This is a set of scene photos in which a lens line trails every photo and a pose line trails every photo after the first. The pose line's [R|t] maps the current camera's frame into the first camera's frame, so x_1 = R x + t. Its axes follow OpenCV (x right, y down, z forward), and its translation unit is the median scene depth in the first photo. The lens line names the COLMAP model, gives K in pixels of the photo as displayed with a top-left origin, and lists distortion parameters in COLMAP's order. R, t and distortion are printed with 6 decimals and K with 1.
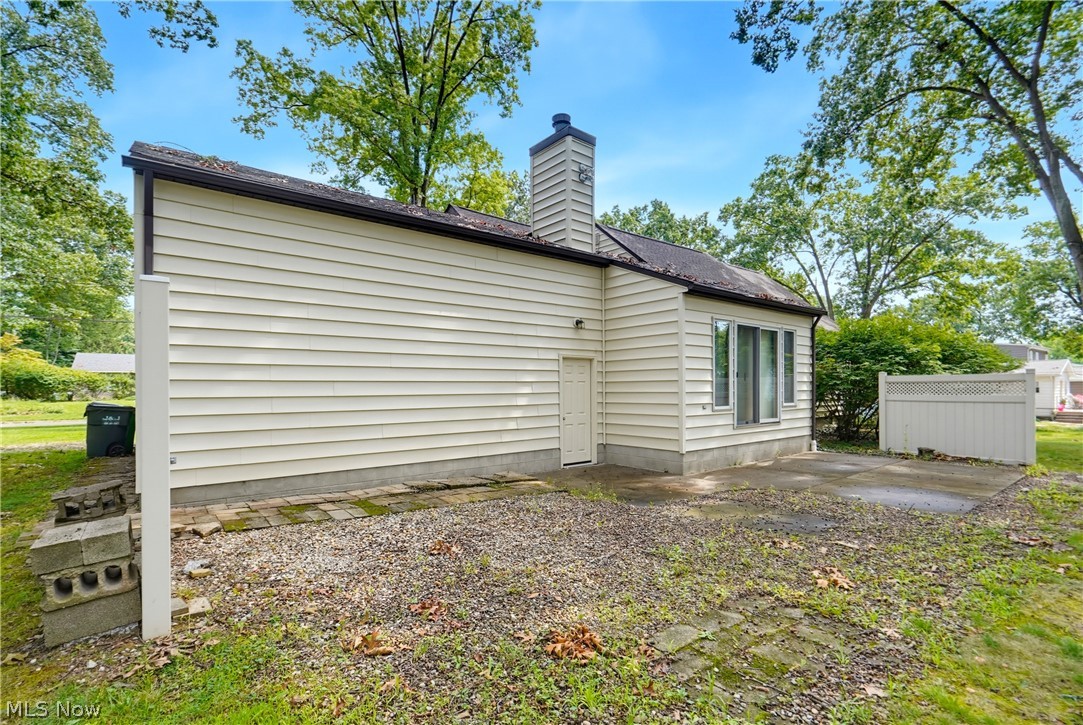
lens RADIAL K [[494.2, 0, 516.4], [0, 494.2, 382.7], [0, 0, 1]] dist [-0.005153, 0.003218]
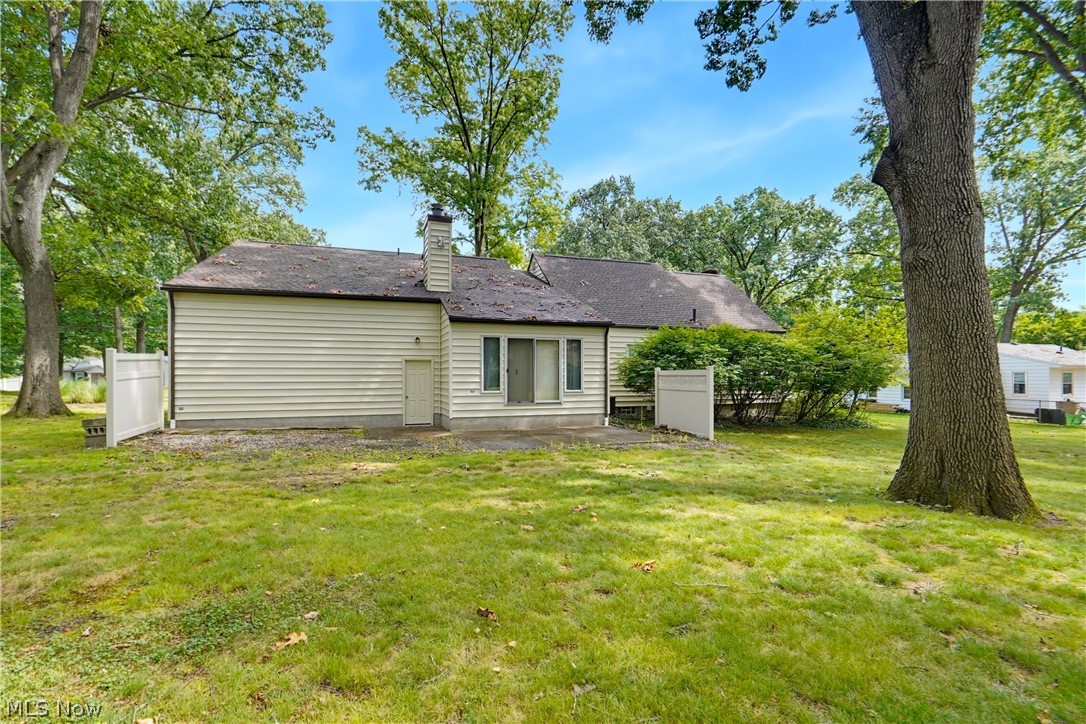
lens RADIAL K [[495.6, 0, 540.1], [0, 495.6, 363.5], [0, 0, 1]] dist [-0.005153, 0.003218]
pose [[0.947944, -0.003520, -0.318419, 0.864869], [-0.000915, 0.999905, -0.013779, -0.014045], [0.318437, 0.013353, 0.947850, -0.364699]]
